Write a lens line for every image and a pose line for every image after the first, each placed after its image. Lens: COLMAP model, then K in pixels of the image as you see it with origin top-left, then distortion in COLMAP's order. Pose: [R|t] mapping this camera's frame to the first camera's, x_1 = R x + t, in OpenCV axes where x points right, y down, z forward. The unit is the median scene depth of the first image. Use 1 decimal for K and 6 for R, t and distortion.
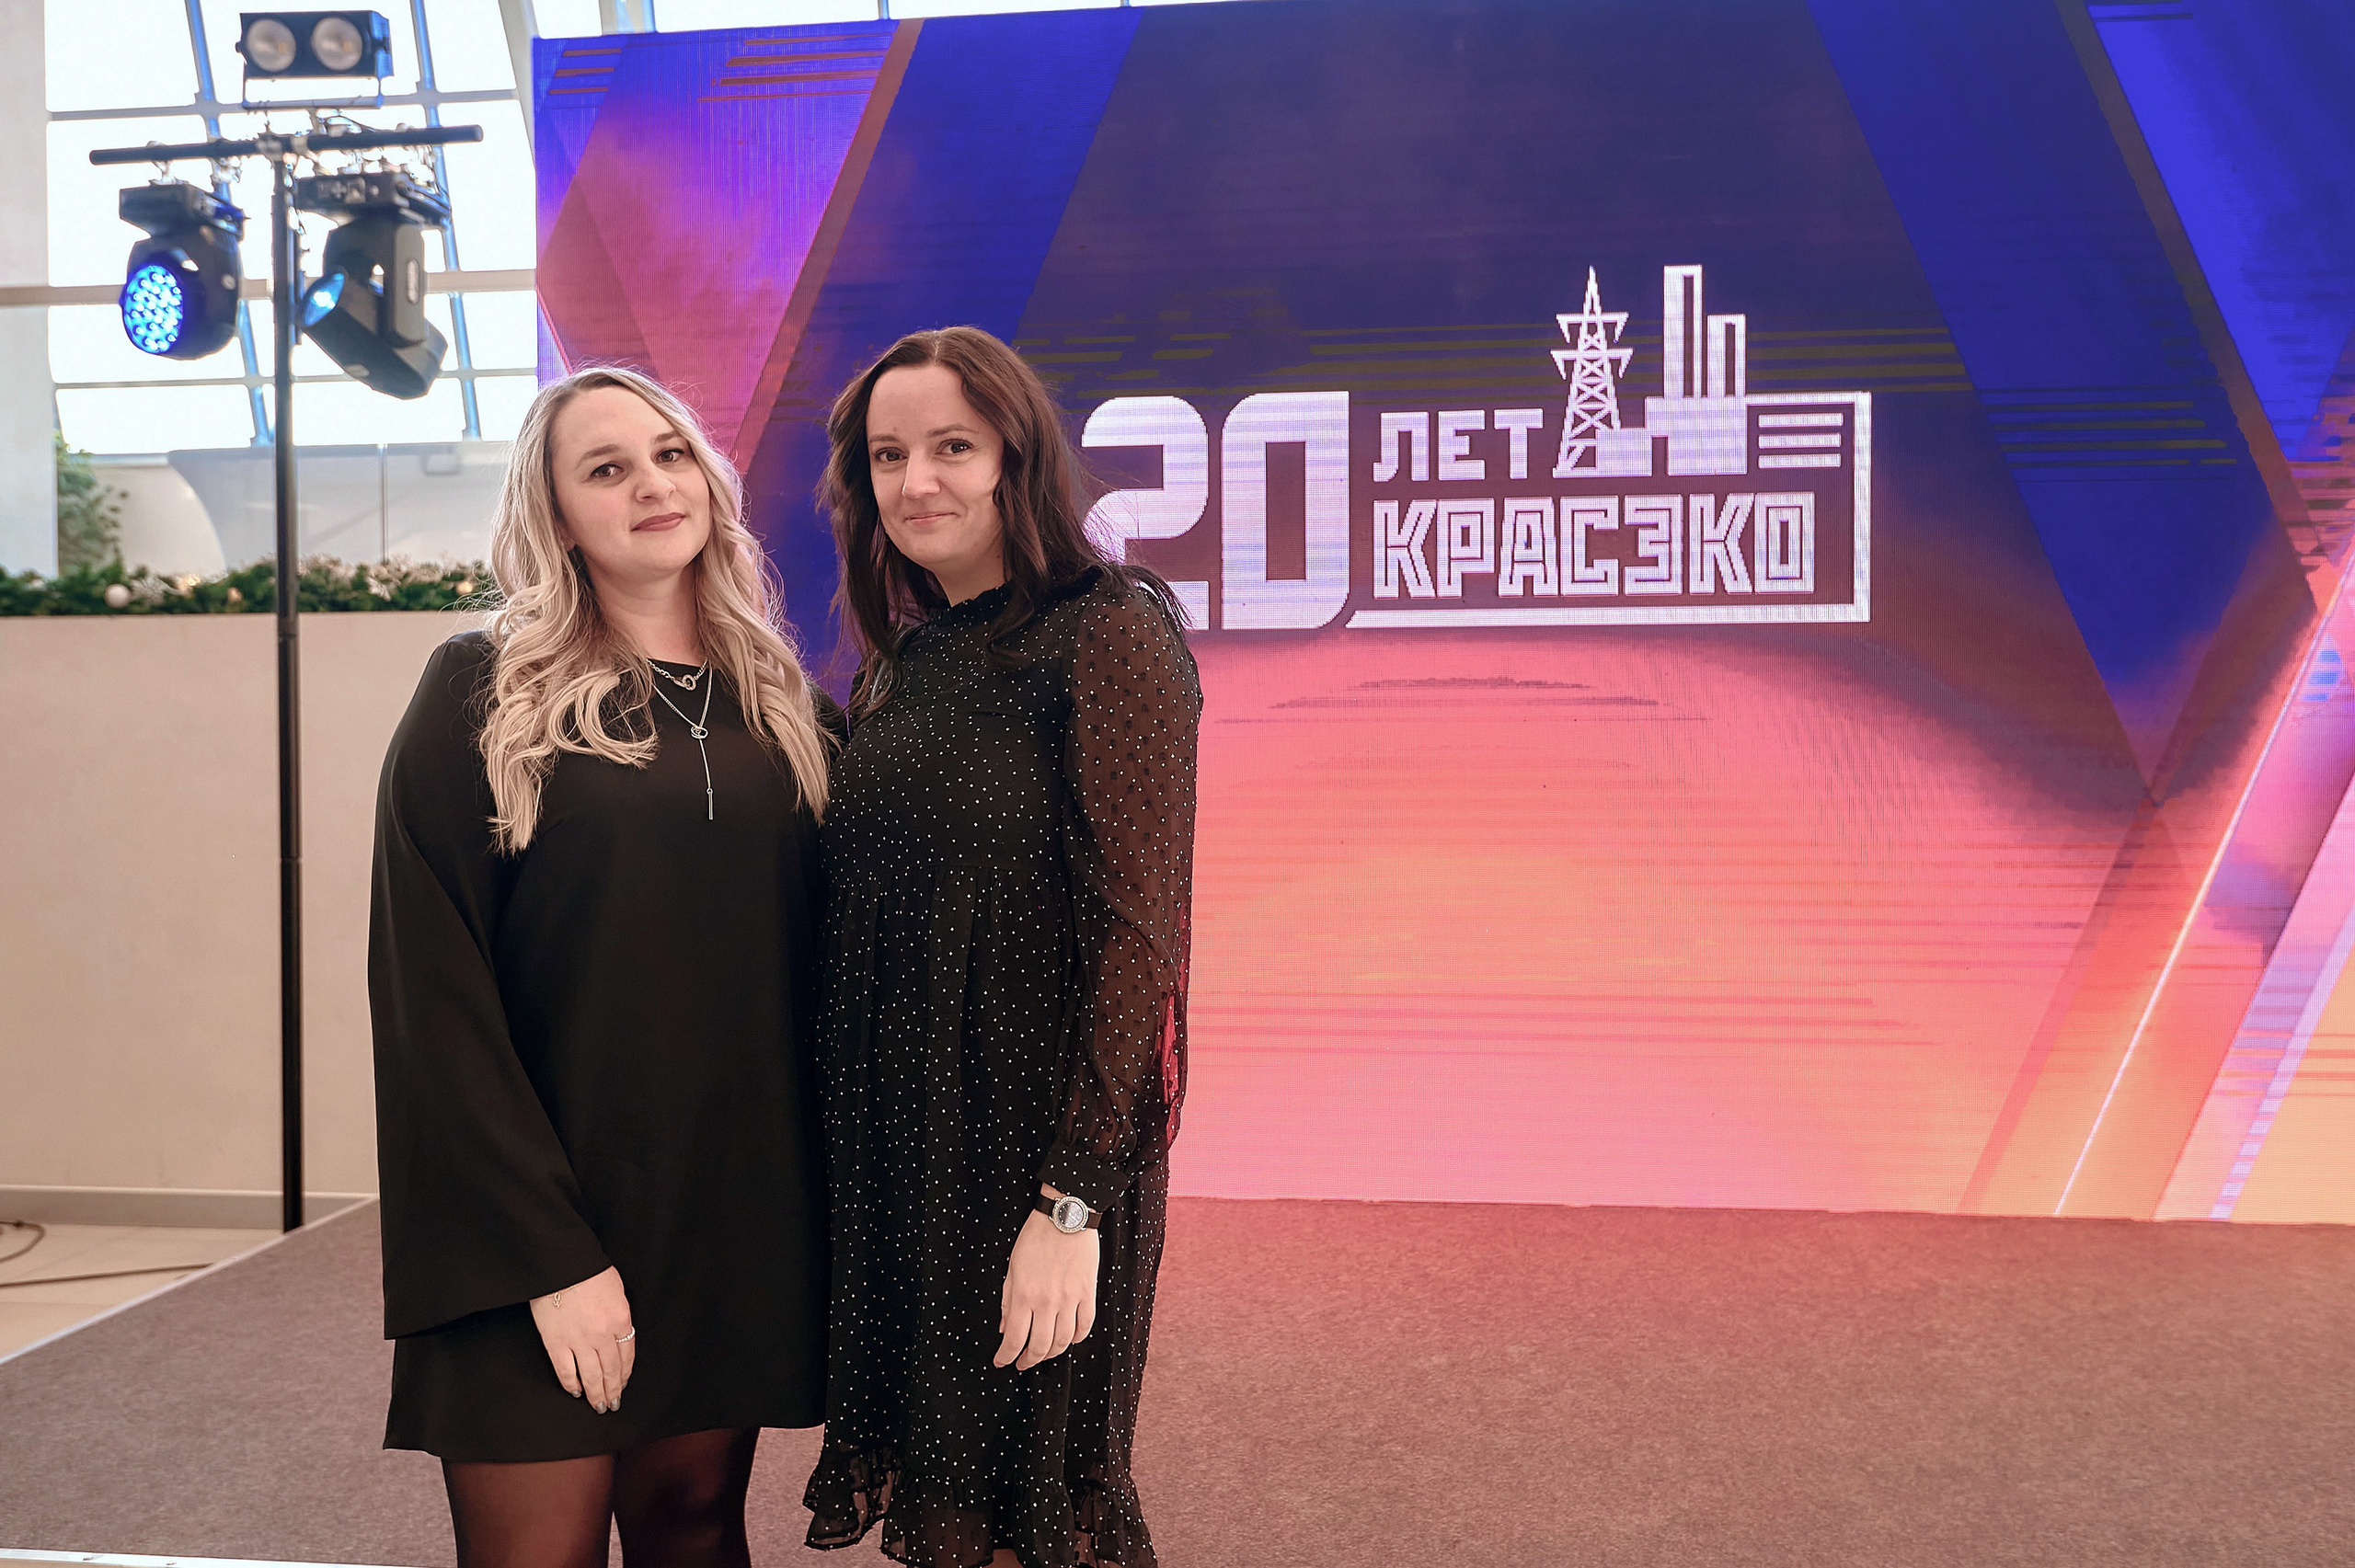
lens RADIAL K [[2024.4, 0, 1175.6], [0, 2024.4, 818.8], [0, 0, 1]] dist [0.007522, -0.003114]
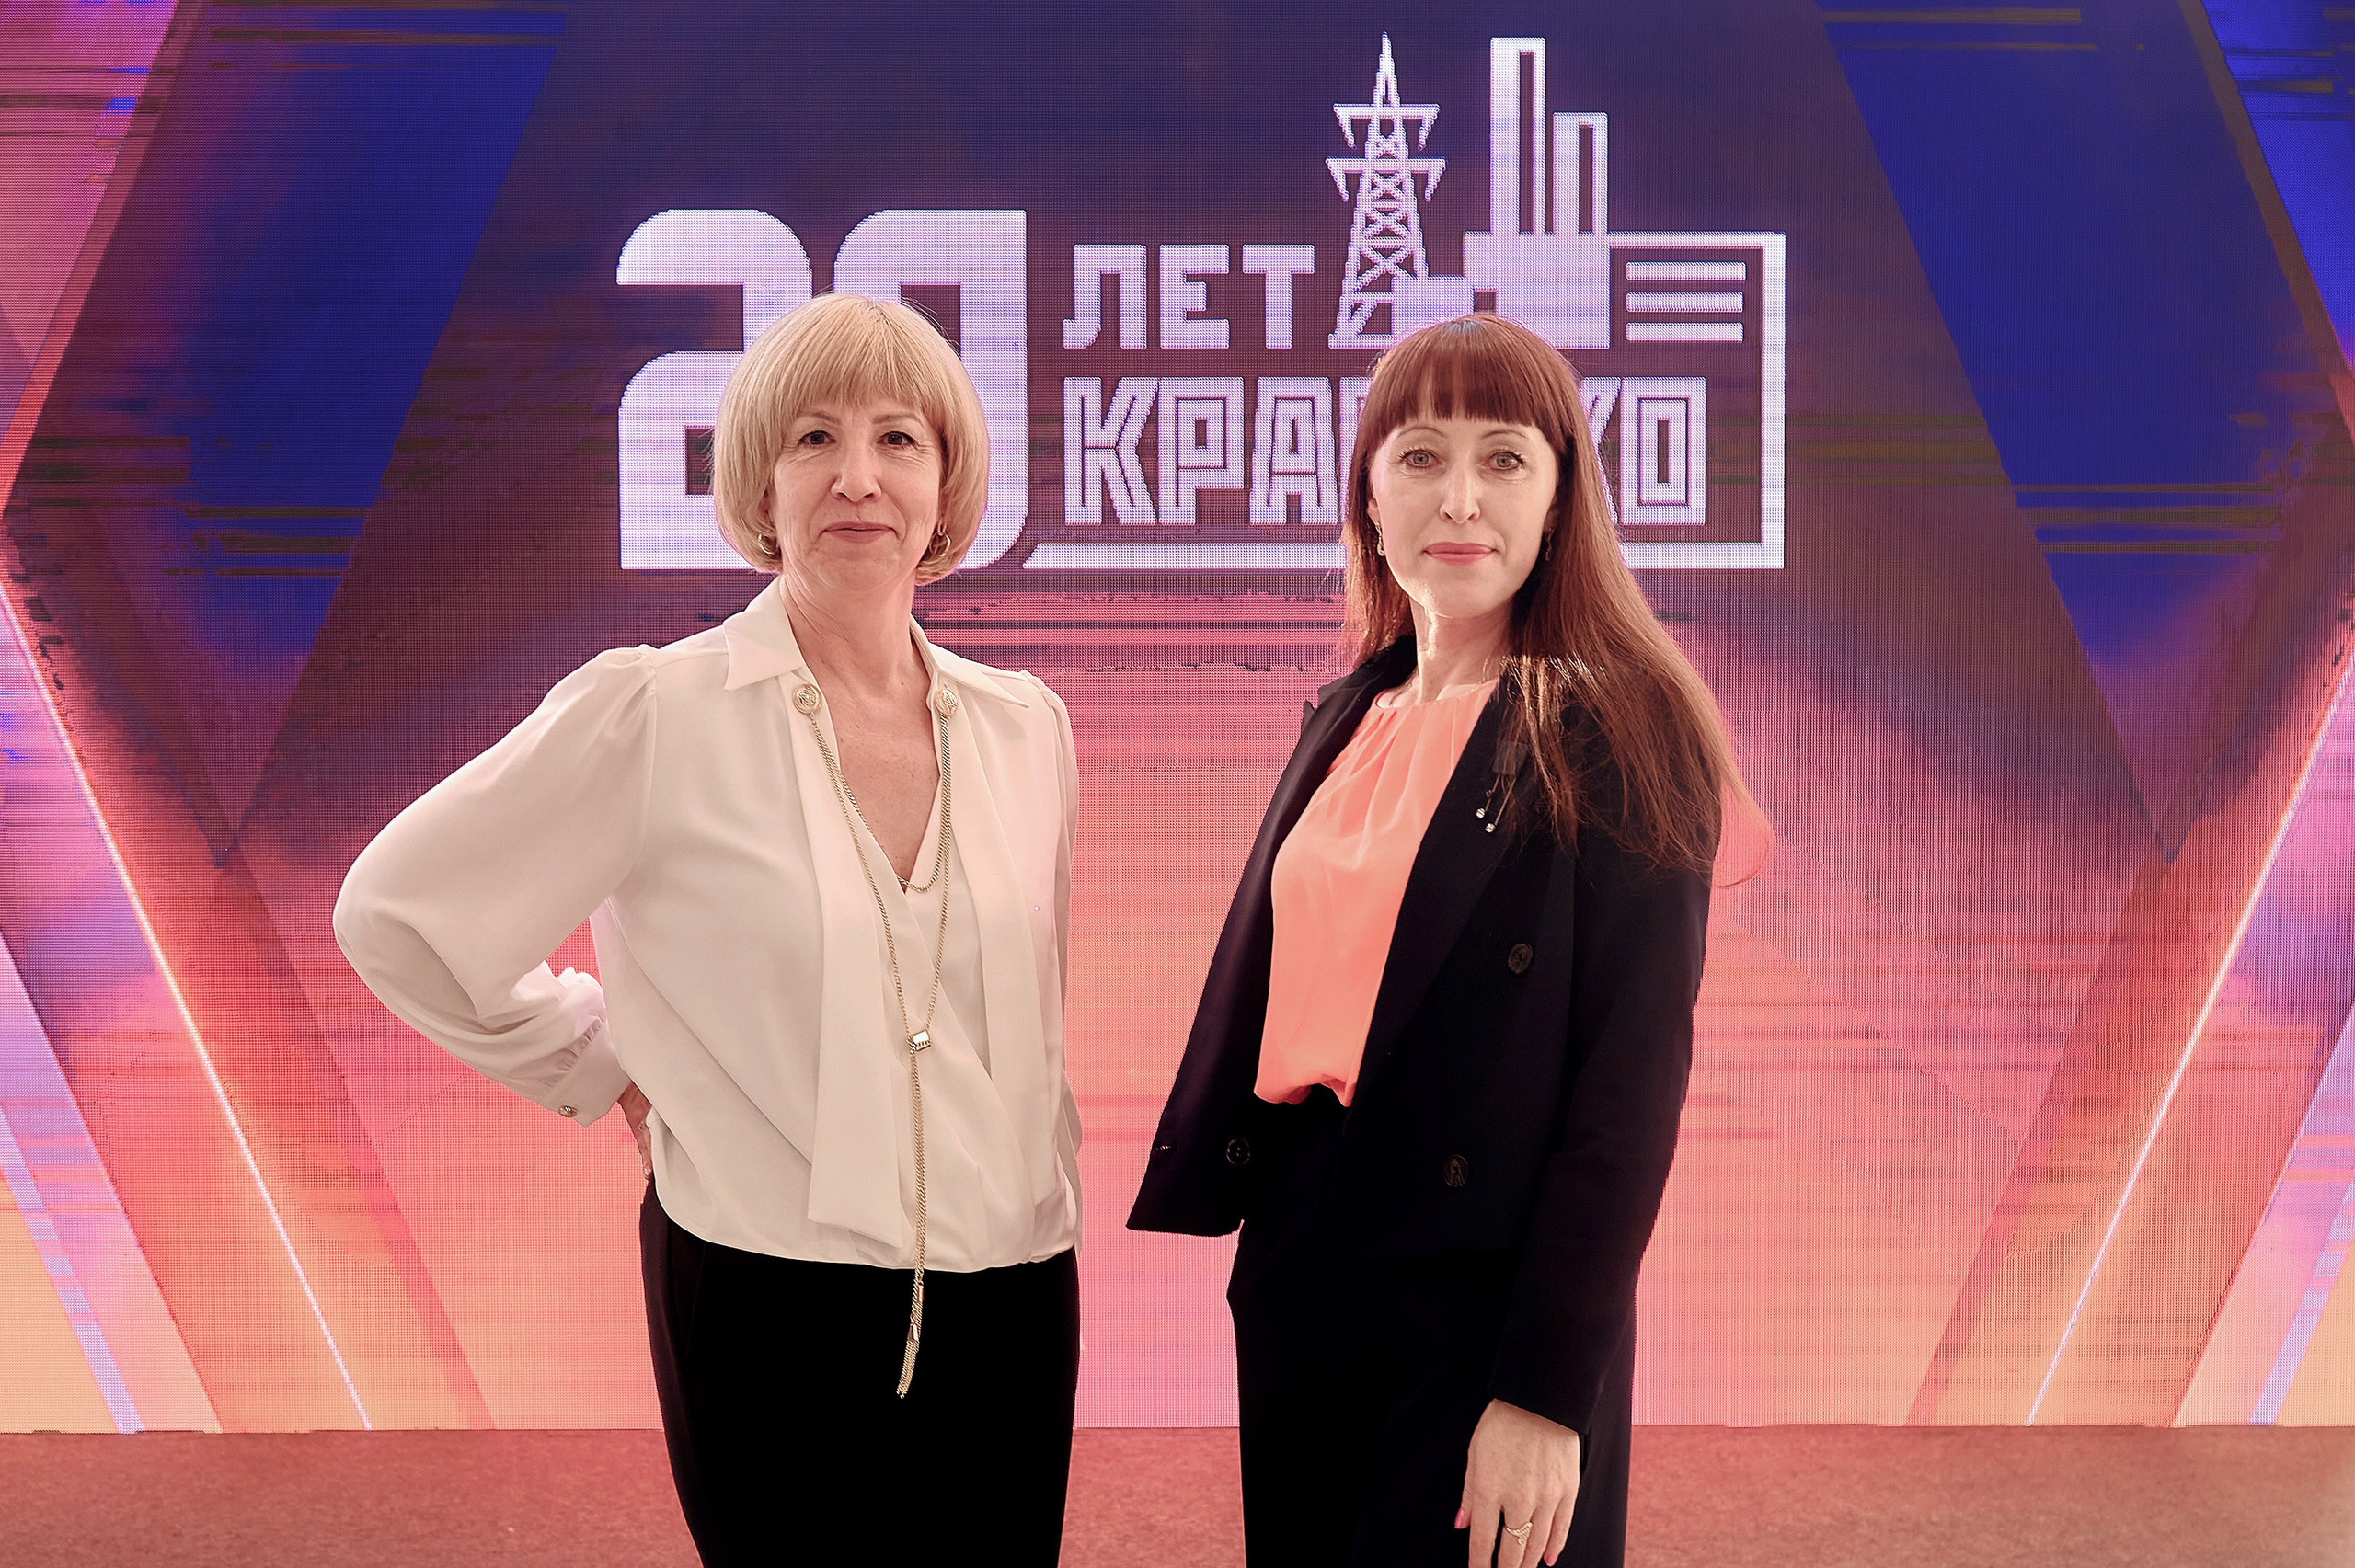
lens RADIAL K [[3461.6, 0, 1176.4], [0, 3461.6, 869.7], [0, 0, 1]] dist [0.022444, -0.026990]
pose [[0.990434, -0.004942, 0.137898, -0.023524], [0.002324, 0.999814, 0.019135, -0.017950], [-0.137967, -0.018631, 0.990262, -0.135520]]
